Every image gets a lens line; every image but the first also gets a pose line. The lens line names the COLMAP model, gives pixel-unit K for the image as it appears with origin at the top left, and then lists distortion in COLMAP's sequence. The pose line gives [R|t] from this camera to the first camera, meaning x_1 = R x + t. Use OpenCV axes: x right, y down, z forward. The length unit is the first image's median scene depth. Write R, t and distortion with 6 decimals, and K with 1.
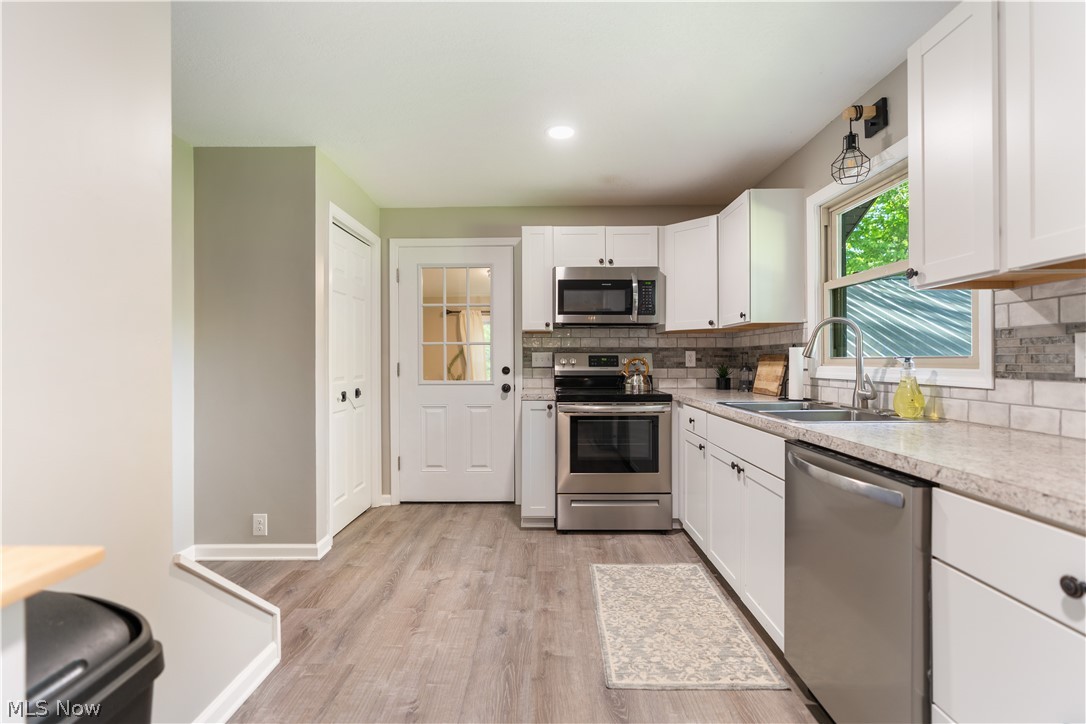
lens RADIAL K [[485.9, 0, 543.0], [0, 485.9, 362.0], [0, 0, 1]] dist [-0.005080, -0.000262]
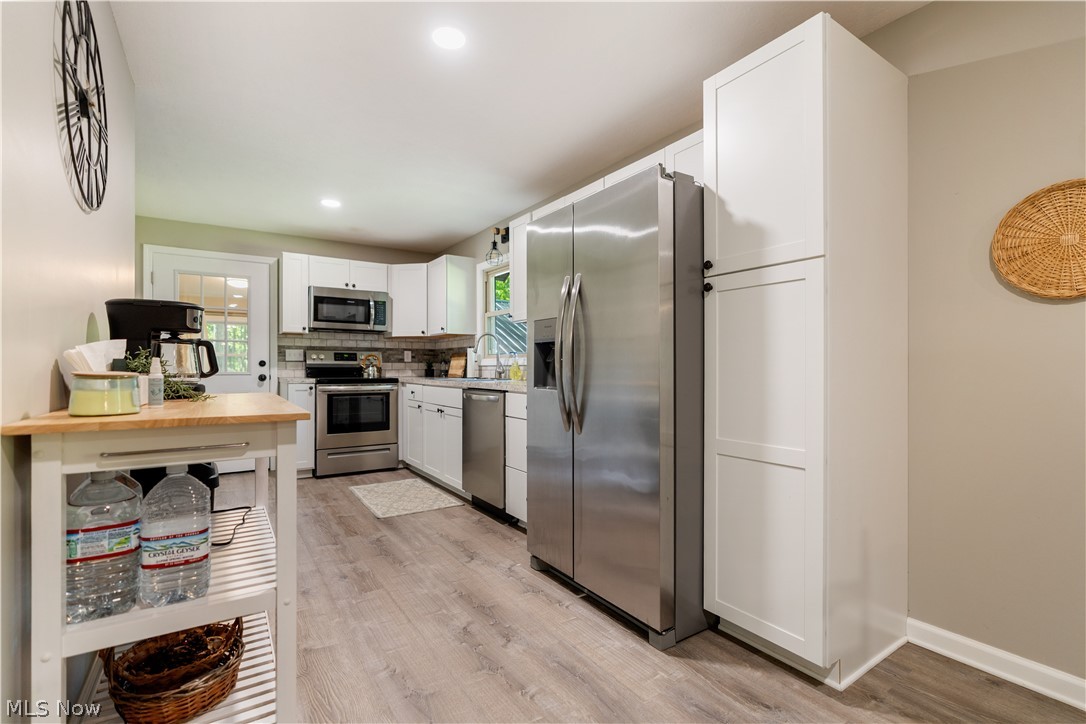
lens RADIAL K [[492.3, 0, 540.1], [0, 492.3, 367.7], [0, 0, 1]] dist [-0.001512, 0.000012]
pose [[0.827918, 0.002953, 0.560841, -0.229578], [-0.000765, 0.999991, -0.004136, 0.039266], [-0.560848, 0.002995, 0.827913, -0.521544]]
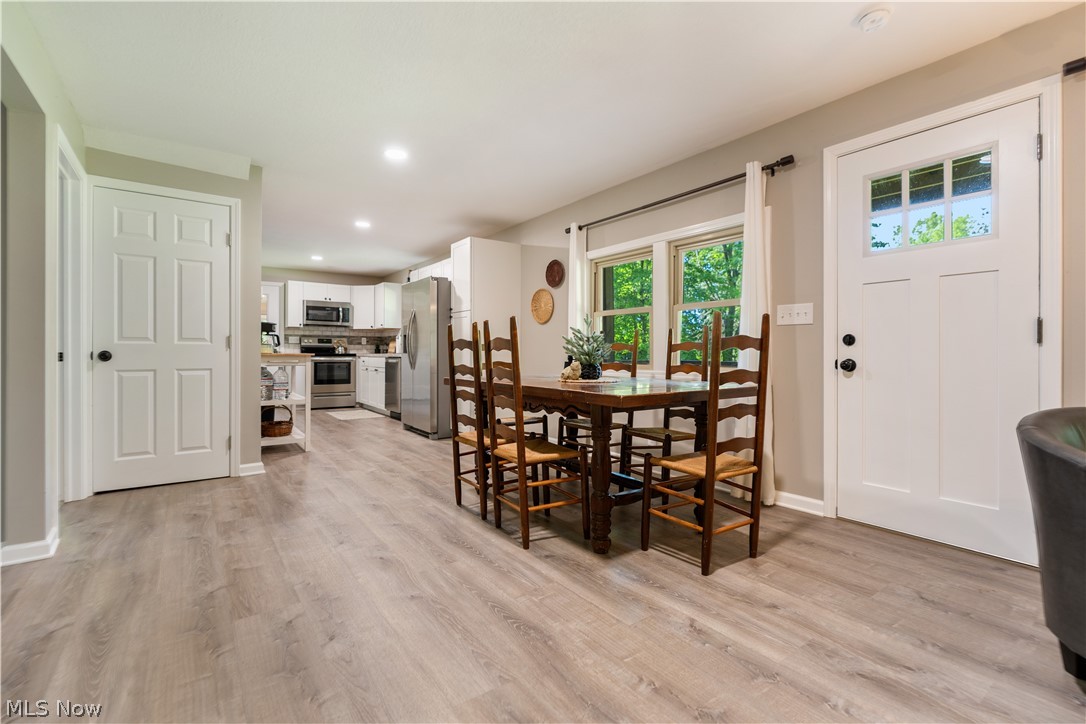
lens RADIAL K [[490.6, 0, 541.8], [0, 490.6, 353.8], [0, 0, 1]] dist [0.000558, 0.000272]
pose [[0.806787, 0.005858, 0.590813, -0.478631], [-0.003884, 0.999982, -0.004610, 0.074692], [-0.590830, 0.001425, 0.806795, -1.686035]]
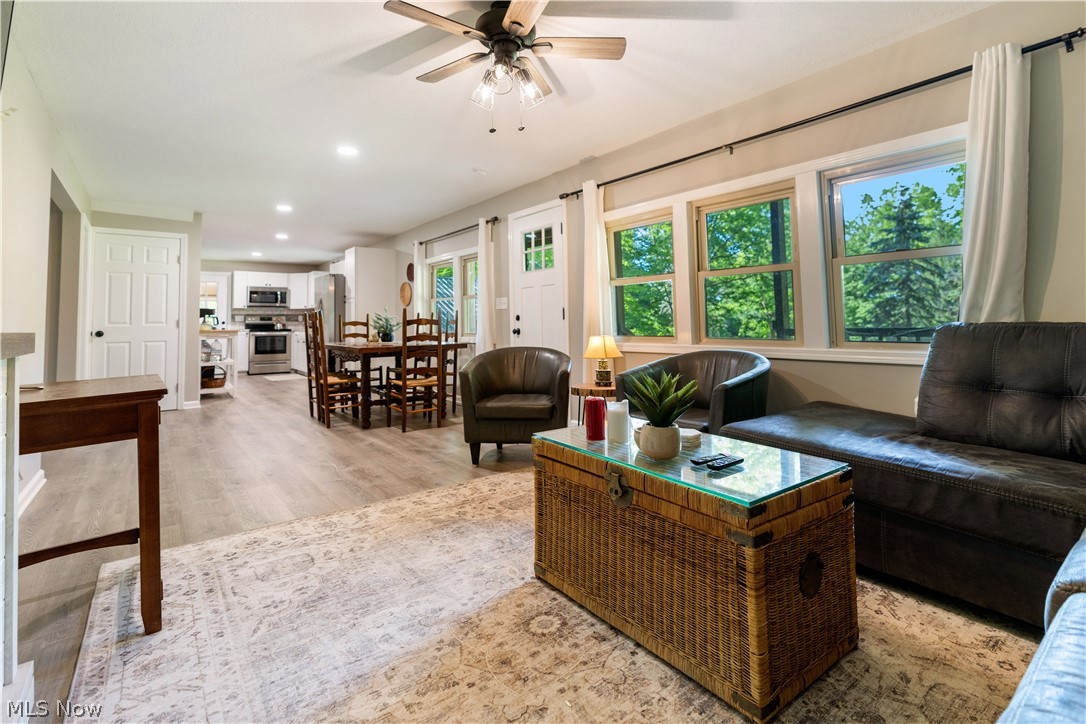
lens RADIAL K [[505.5, 0, 548.6], [0, 505.5, 299.2], [0, 0, 1]] dist [0.000710, -0.000247]
pose [[0.780771, 0.023270, 0.624384, -0.490971], [0.013809, 0.998420, -0.054477, 0.075005], [-0.624665, 0.051156, 0.779215, -2.640638]]
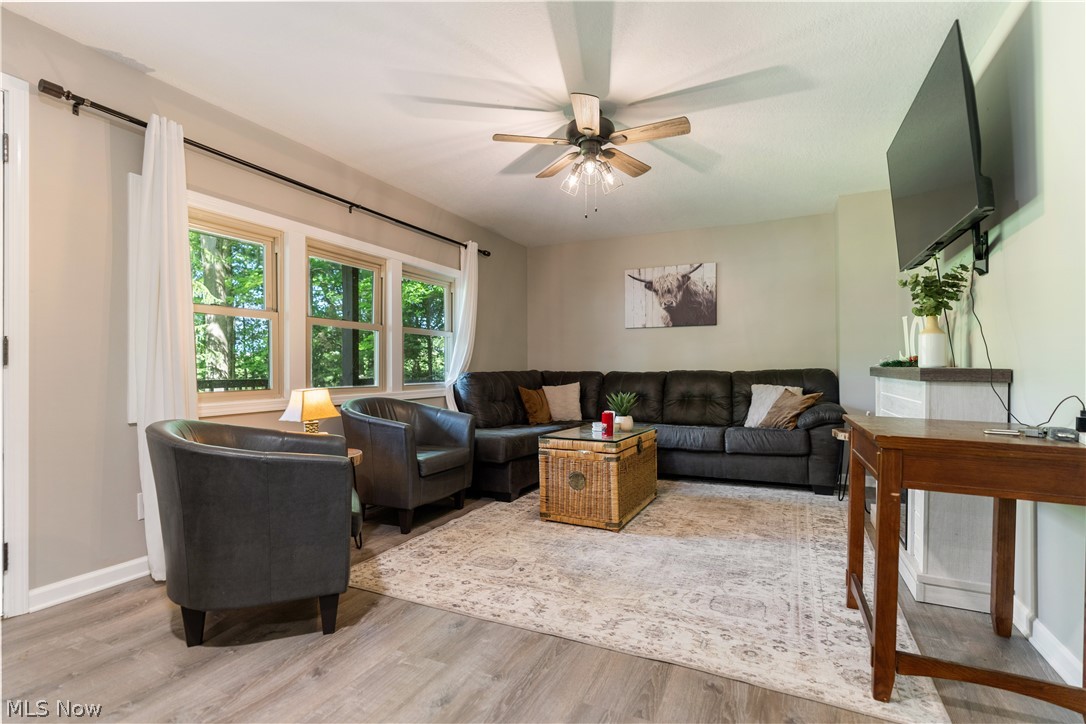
lens RADIAL K [[519.0, 0, 539.8], [0, 519.0, 363.3], [0, 0, 1]] dist [-0.002356, 0.000030]
pose [[-0.904955, 0.015966, 0.425208, -0.404549], [0.013696, 0.999871, -0.008394, 0.066663], [-0.425287, -0.001772, -0.905057, -1.261834]]
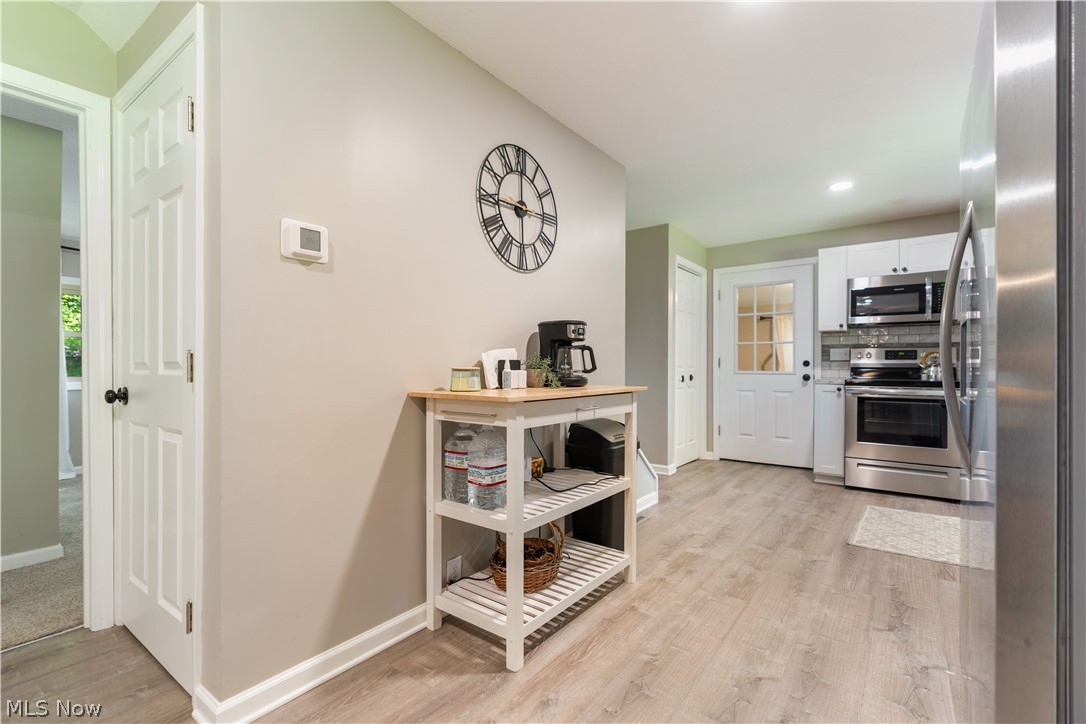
lens RADIAL K [[487.9, 0, 543.2], [0, 487.9, 368.9], [0, 0, 1]] dist [-0.001851, 0.000298]
pose [[0.806231, 0.006739, -0.591563, 0.144425], [-0.007216, 0.999973, 0.001557, 0.041189], [0.591557, 0.003014, 0.806258, -0.501840]]
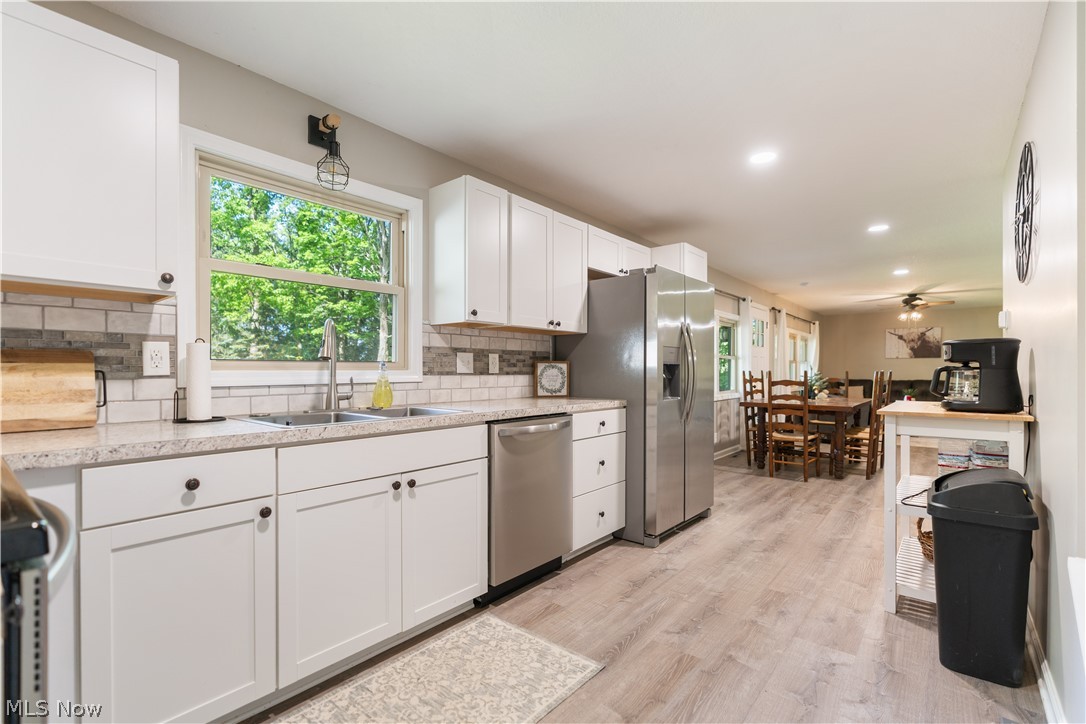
lens RADIAL K [[487.9, 0, 543.2], [0, 487.9, 368.9], [0, 0, 1]] dist [-0.001851, 0.000298]
pose [[-0.772450, 0.003542, 0.635065, -0.235146], [0.003788, 0.999992, -0.000969, 0.007111], [-0.635064, 0.001657, -0.772458, 1.004300]]
